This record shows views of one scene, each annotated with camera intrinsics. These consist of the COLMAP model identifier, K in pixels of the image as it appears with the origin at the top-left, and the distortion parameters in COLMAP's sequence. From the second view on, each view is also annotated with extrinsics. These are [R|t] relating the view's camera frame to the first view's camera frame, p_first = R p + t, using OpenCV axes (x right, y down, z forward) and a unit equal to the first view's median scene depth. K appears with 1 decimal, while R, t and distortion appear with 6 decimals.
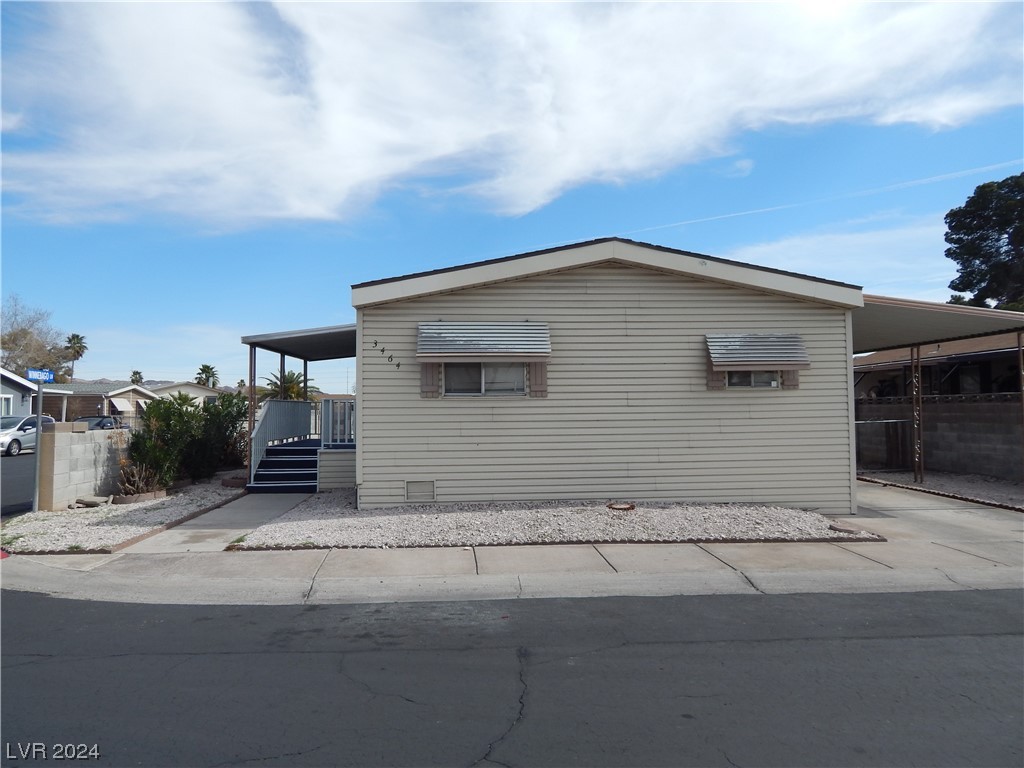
lens RADIAL K [[686.5, 0, 515.5], [0, 686.5, 387.6], [0, 0, 1]] dist [0.025222, -0.006463]
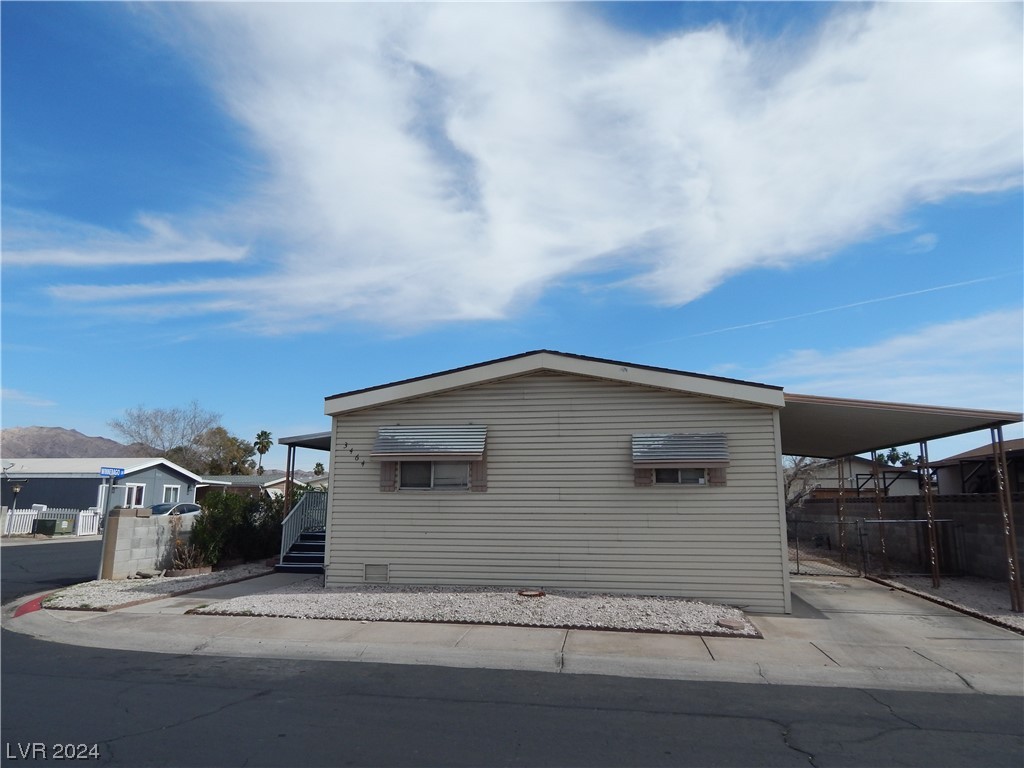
lens RADIAL K [[686.5, 0, 515.5], [0, 686.5, 387.6], [0, 0, 1]] dist [0.025222, -0.006463]
pose [[0.972431, -0.026127, -0.231724, 0.349974], [-0.004819, 0.991240, -0.131986, -0.006490], [0.233142, 0.129464, 0.963786, -0.093830]]
